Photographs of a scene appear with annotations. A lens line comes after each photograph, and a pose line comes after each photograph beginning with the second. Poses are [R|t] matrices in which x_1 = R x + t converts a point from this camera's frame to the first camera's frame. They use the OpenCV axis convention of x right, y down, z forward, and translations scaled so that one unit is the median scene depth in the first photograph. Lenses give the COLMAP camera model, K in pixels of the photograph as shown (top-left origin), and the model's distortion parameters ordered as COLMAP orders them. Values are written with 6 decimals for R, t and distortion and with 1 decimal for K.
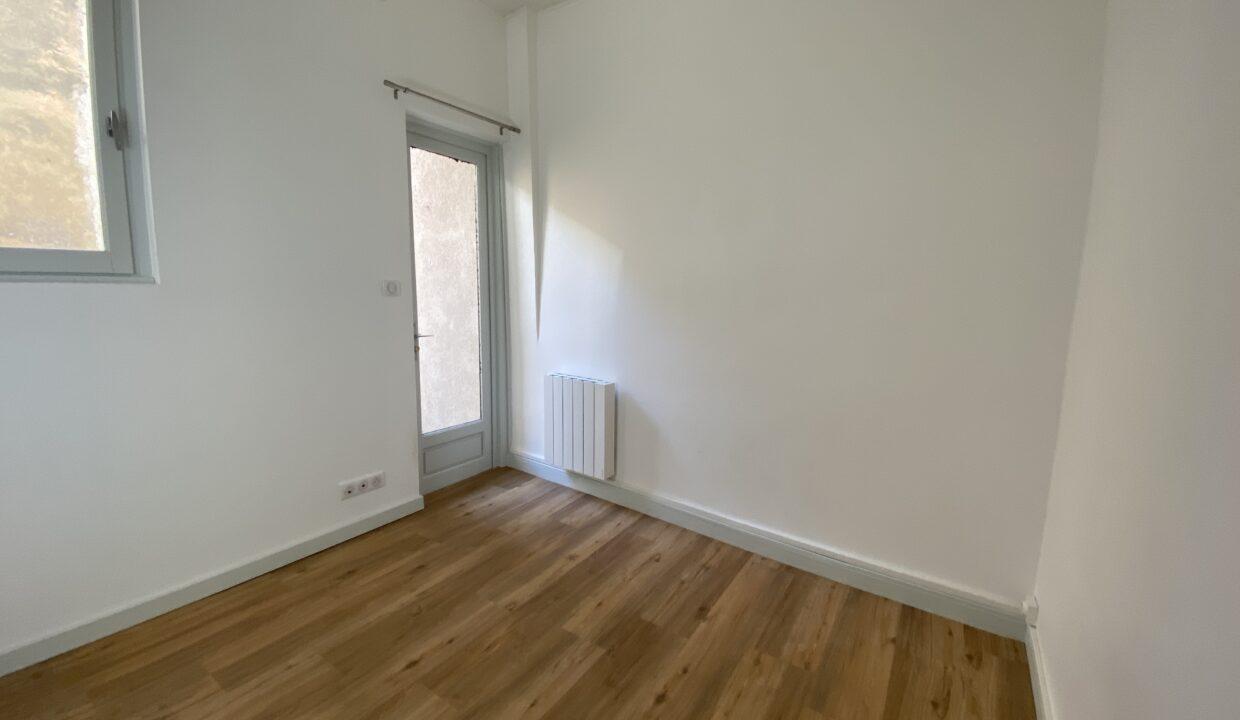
lens RADIAL K [[490.9, 0, 620.0], [0, 490.9, 360.0], [0, 0, 1]] dist [-0.011561, -0.000424]
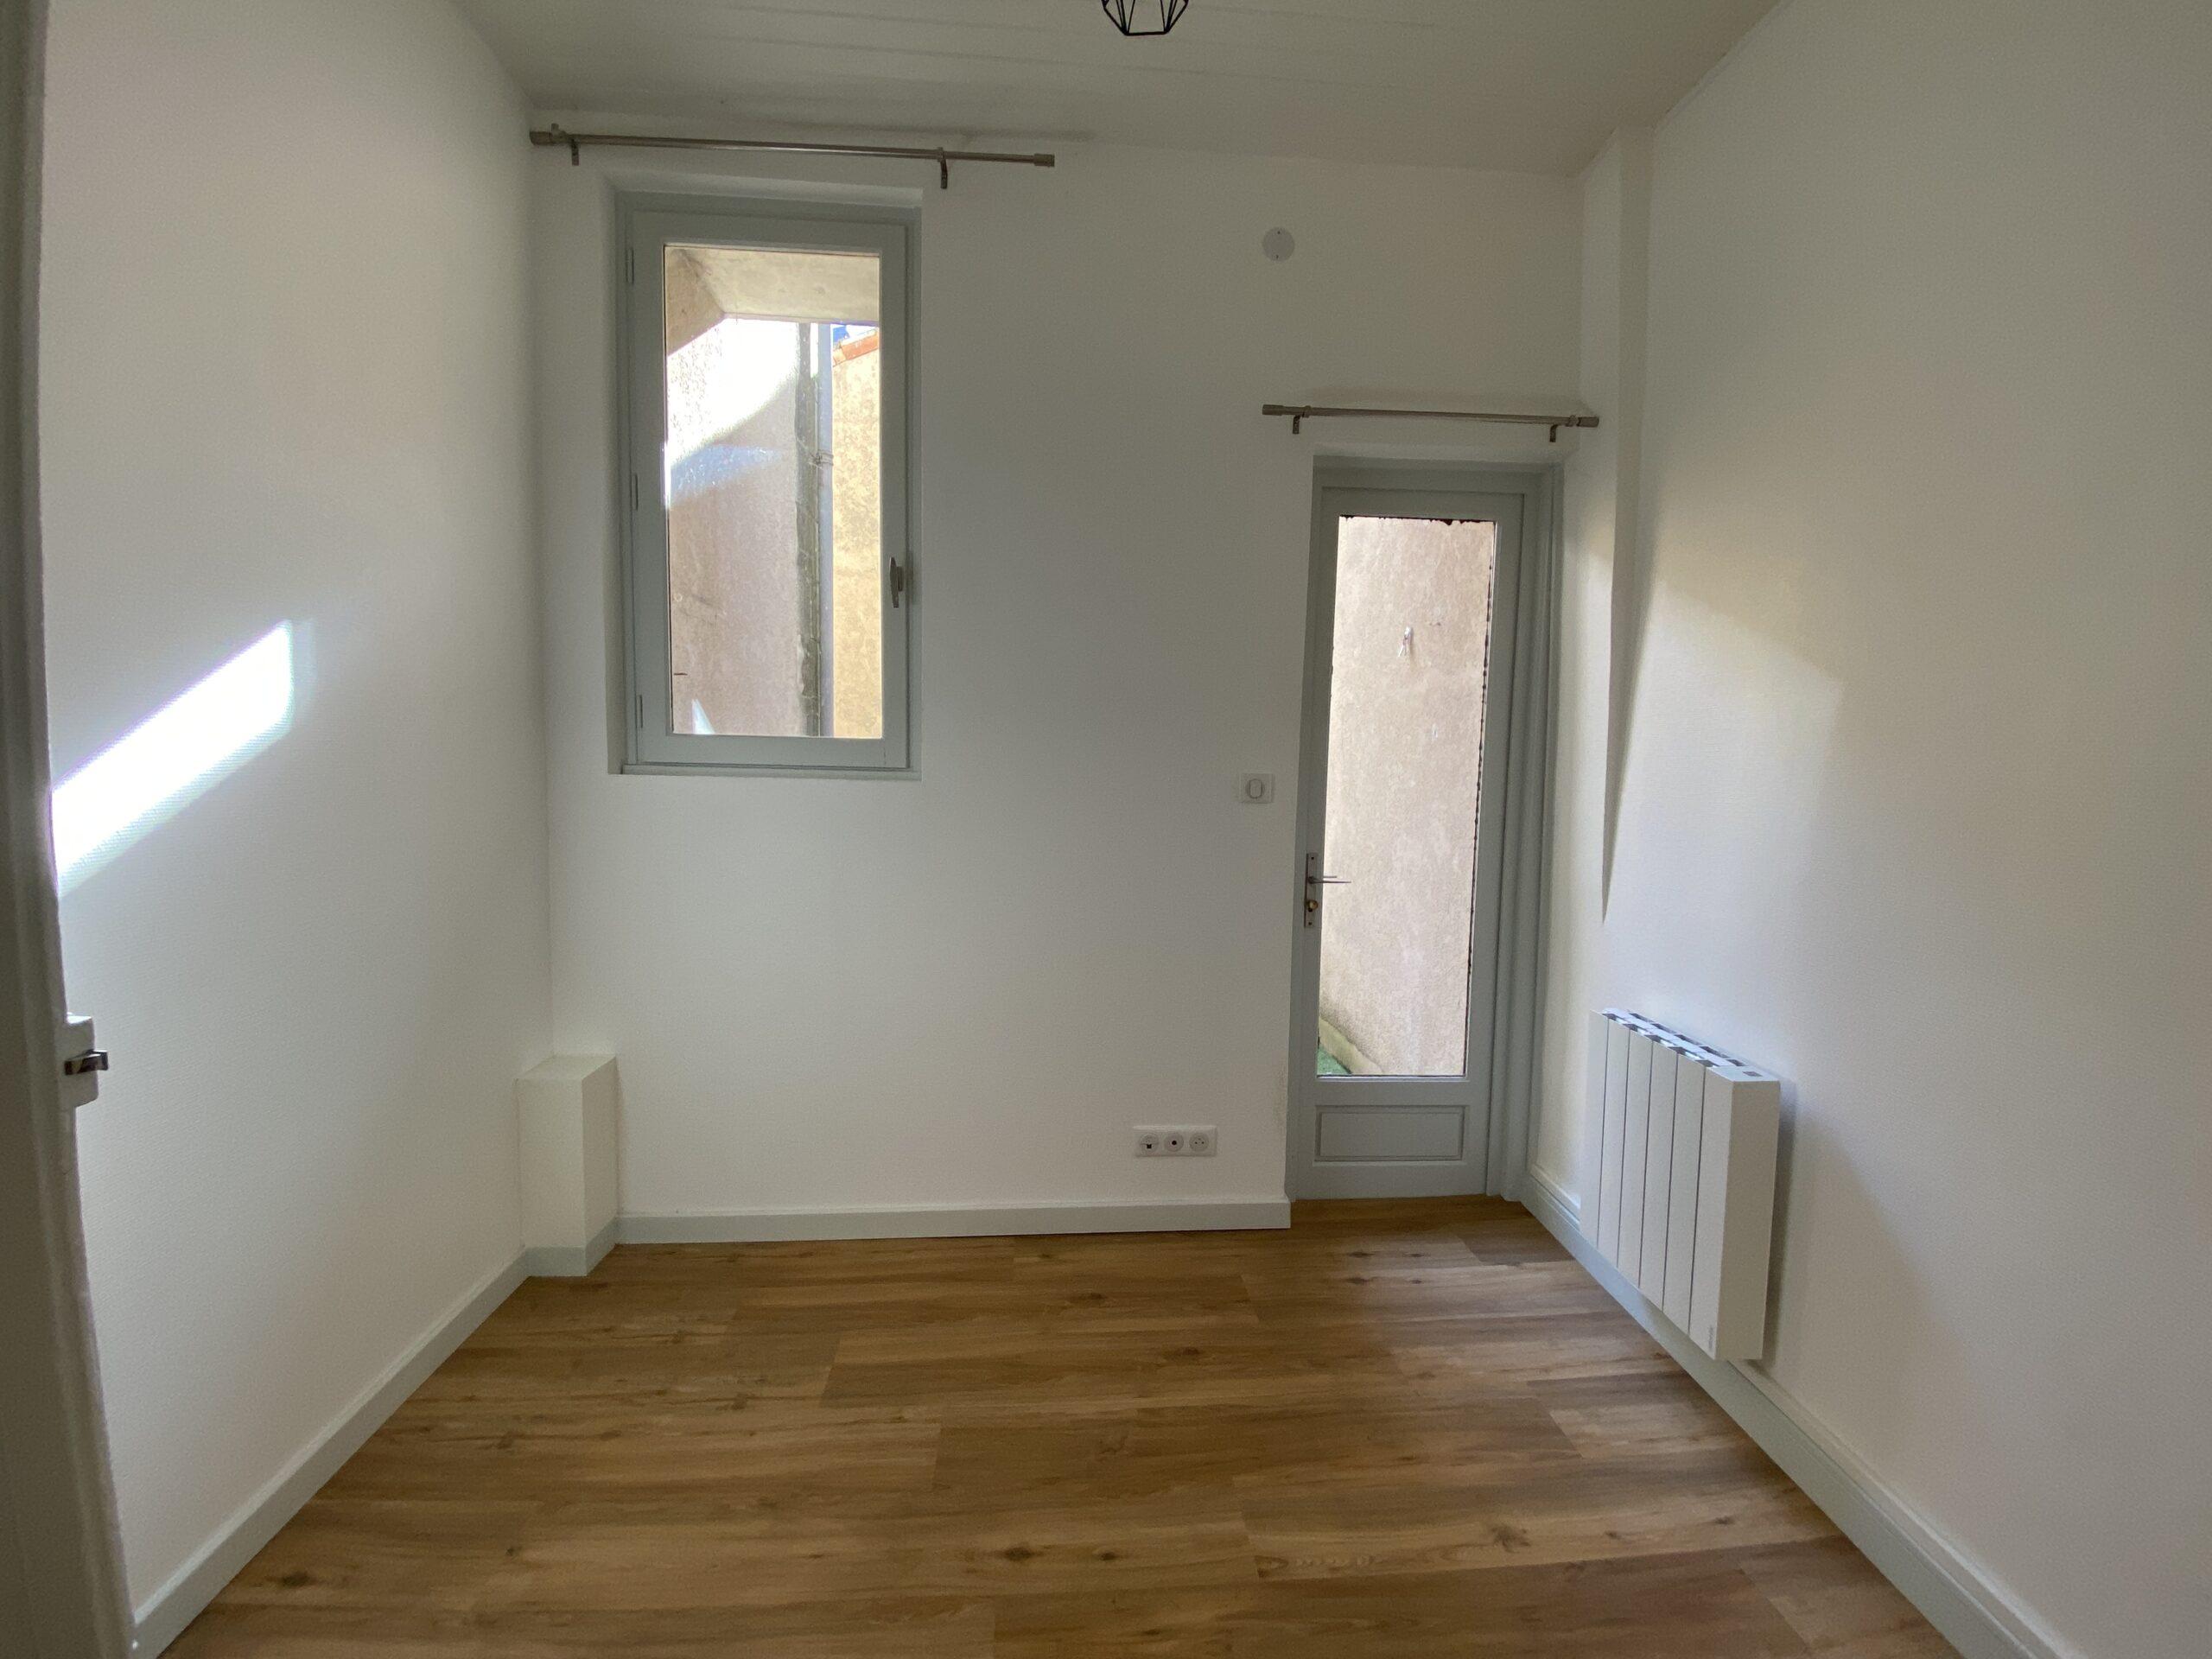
lens RADIAL K [[892.9, 0, 1100.6], [0, 892.9, 823.6], [0, 0, 1]] dist [0.034804, -0.027256]
pose [[0.612081, 0.046889, -0.789404, 0.191700], [-0.116576, 0.992684, -0.031426, -0.055620], [0.782155, 0.111261, 0.613069, 0.261420]]
